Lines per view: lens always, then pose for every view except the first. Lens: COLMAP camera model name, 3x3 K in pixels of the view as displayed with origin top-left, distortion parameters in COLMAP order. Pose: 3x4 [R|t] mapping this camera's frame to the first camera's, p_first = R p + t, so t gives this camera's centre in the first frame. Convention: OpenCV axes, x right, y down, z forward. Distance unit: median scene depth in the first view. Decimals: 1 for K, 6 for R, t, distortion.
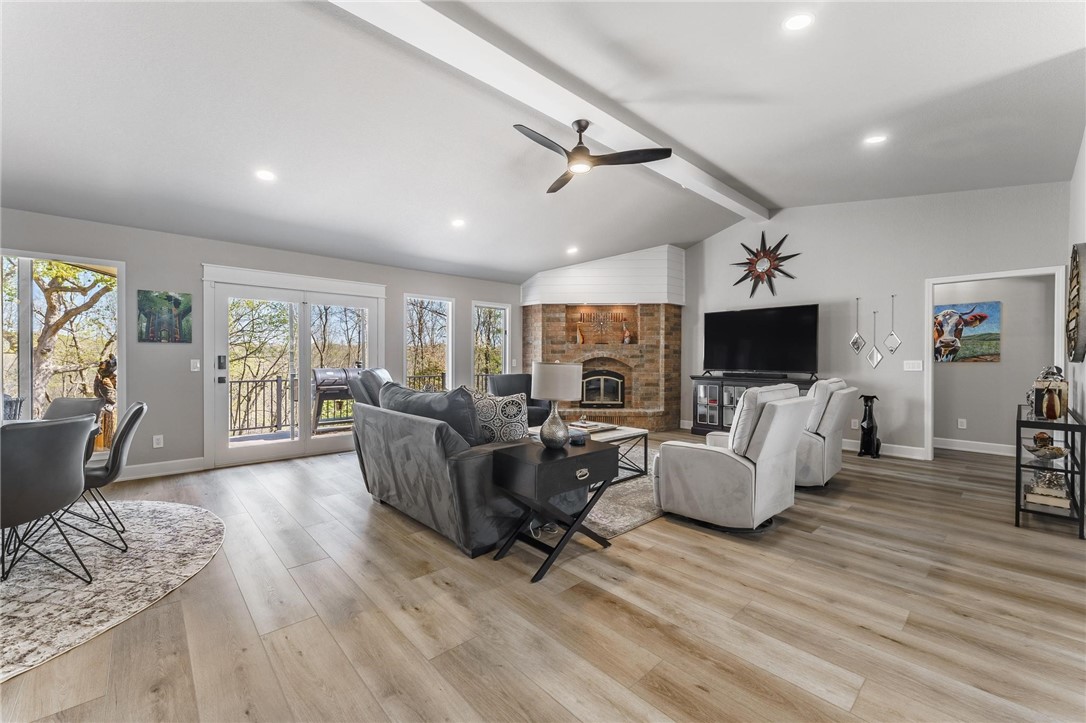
lens RADIAL K [[434.0, 0, 543.9], [0, 434.0, 361.5], [0, 0, 1]] dist [0.002330, 0.000382]
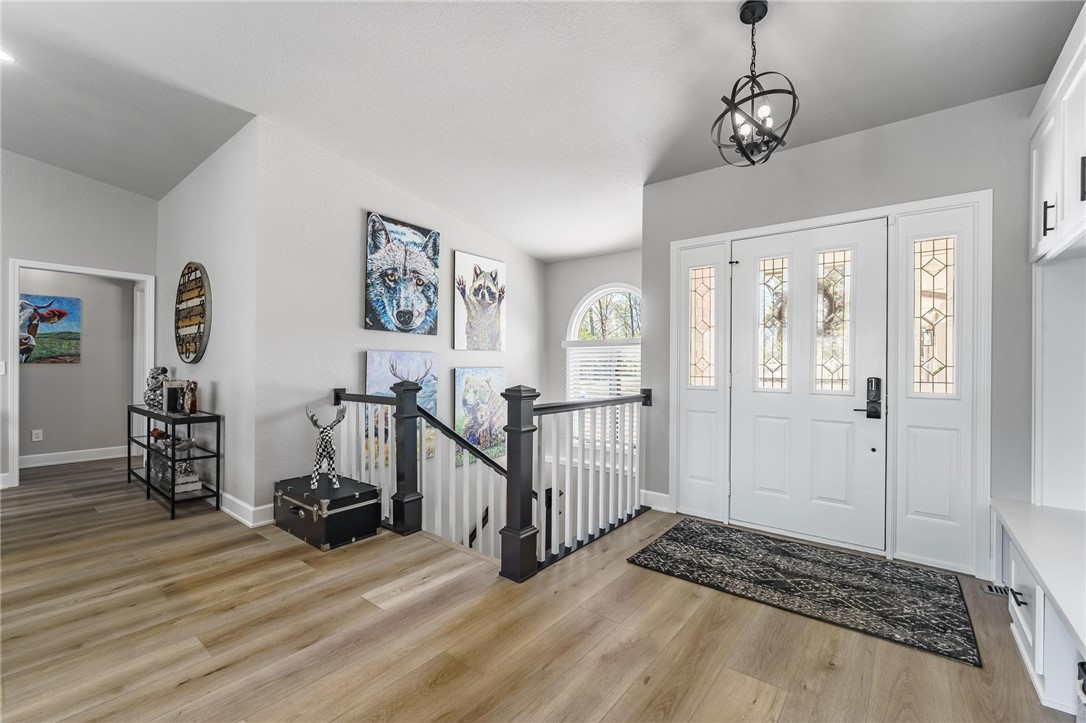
lens RADIAL K [[460.3, 0, 541.4], [0, 460.3, 363.1], [0, 0, 1]] dist [-0.001784, 0.000094]
pose [[-0.147336, -0.001049, 0.989086, -0.079582], [-0.001082, 0.999999, 0.000900, -0.000911], [-0.989086, -0.000937, -0.147337, 0.152385]]
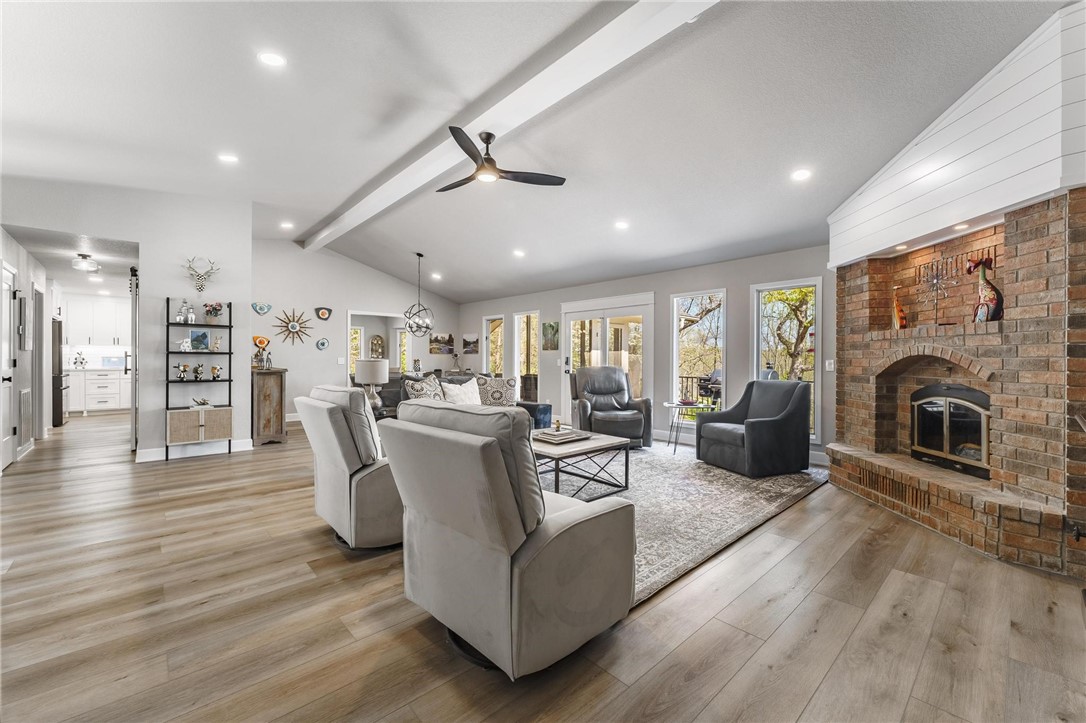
lens RADIAL K [[434.0, 0, 542.9], [0, 434.0, 360.3], [0, 0, 1]] dist [0.002330, 0.000382]
pose [[0.004685, 0.001990, -0.999987, 0.765091], [-0.008389, 0.999963, 0.001950, -0.002725], [0.999954, 0.008380, 0.004701, 0.759816]]
